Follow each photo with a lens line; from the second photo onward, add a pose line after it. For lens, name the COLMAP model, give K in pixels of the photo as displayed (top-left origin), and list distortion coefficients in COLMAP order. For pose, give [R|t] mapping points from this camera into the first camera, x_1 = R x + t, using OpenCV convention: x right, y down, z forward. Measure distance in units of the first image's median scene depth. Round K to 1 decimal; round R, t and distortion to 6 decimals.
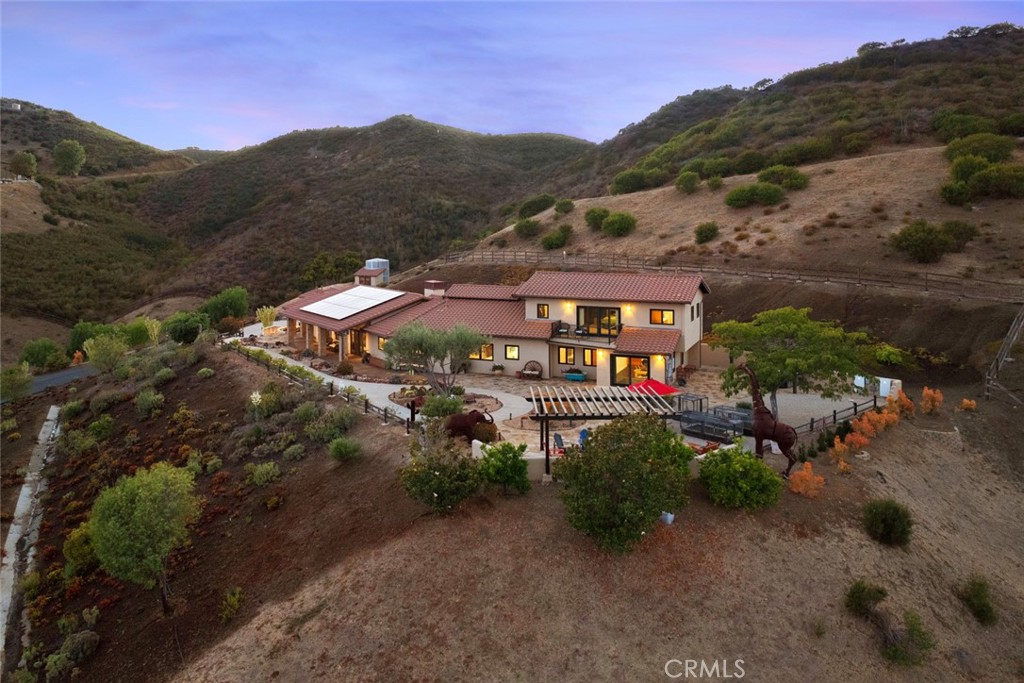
lens RADIAL K [[758.9, 0, 512.0], [0, 758.9, 341.5], [0, 0, 1]] dist [0.035628, -0.003083]
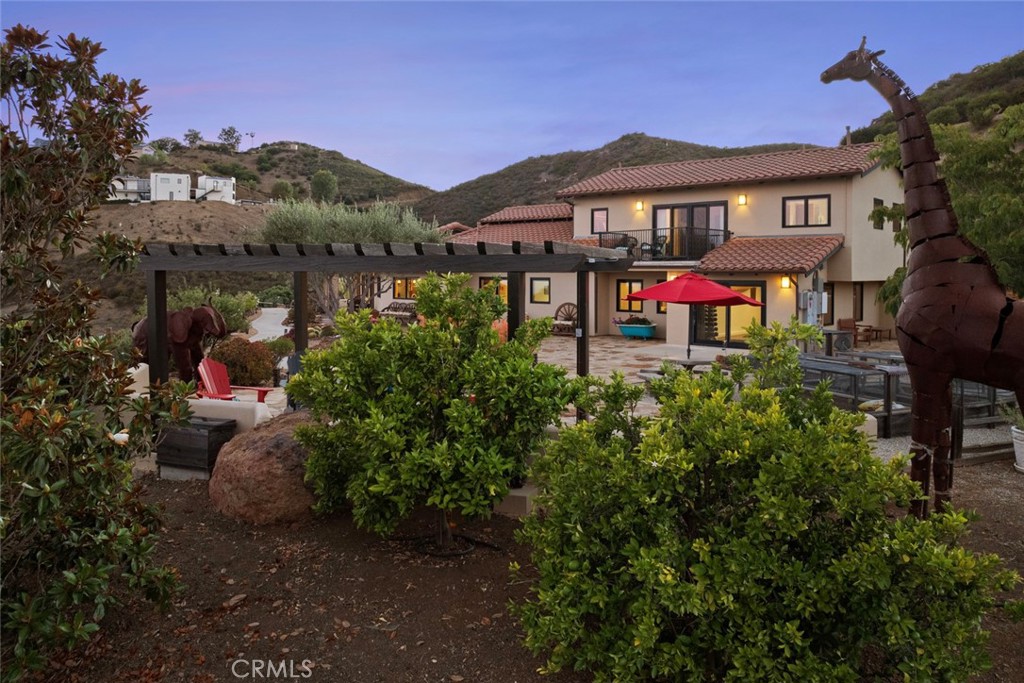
lens RADIAL K [[785.1, 0, 495.6], [0, 785.1, 363.8], [0, 0, 1]] dist [-0.003123, -0.005501]
pose [[0.951060, 0.042895, -0.306015, 0.016530], [-0.045832, 0.998946, -0.002417, 0.007821], [0.305589, 0.016324, 0.952024, 0.044768]]
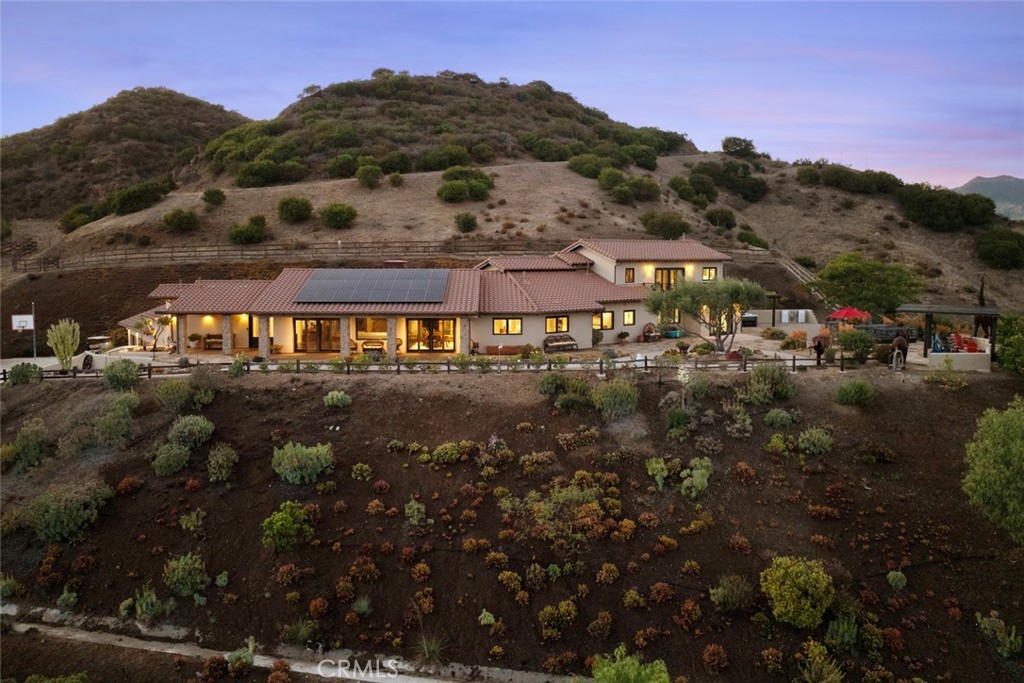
lens RADIAL K [[758.9, 0, 512.0], [0, 758.9, 341.5], [0, 0, 1]] dist [0.035628, -0.003083]
pose [[0.615058, -0.105103, 0.781446, -0.087184], [0.135678, 0.990401, 0.026418, -0.000135], [-0.776721, 0.089776, 0.623414, 0.053530]]
